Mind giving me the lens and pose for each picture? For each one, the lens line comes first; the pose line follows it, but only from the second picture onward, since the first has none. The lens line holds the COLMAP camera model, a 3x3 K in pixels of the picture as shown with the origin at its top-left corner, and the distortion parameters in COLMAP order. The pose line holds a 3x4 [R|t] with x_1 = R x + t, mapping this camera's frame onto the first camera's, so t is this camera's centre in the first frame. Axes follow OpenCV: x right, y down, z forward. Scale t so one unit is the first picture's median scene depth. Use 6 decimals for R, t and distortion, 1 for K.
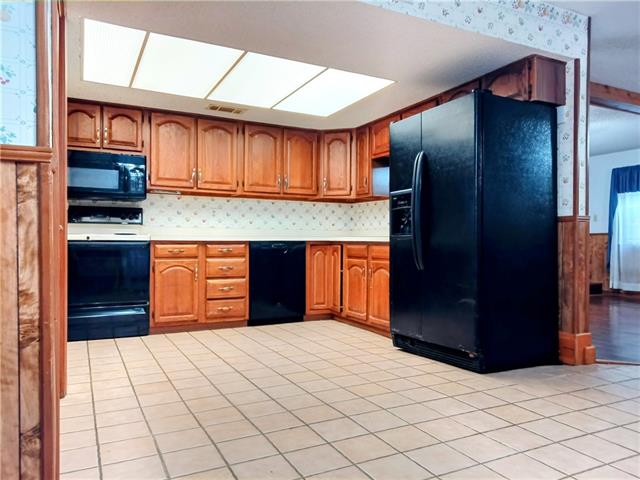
lens RADIAL K [[482.0, 0, 335.1], [0, 482.0, 242.1], [0, 0, 1]] dist [0.058785, -0.057709]
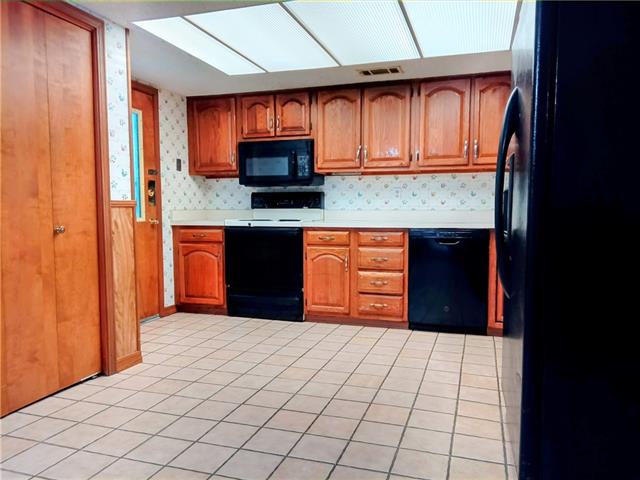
lens RADIAL K [[482.0, 0, 321.4], [0, 482.0, 244.1], [0, 0, 1]] dist [0.058785, -0.057709]
pose [[0.692584, 0.049322, -0.719649, 0.323786], [0.004177, 0.997369, 0.072376, -0.036356], [0.721325, -0.053133, 0.690555, 0.330192]]
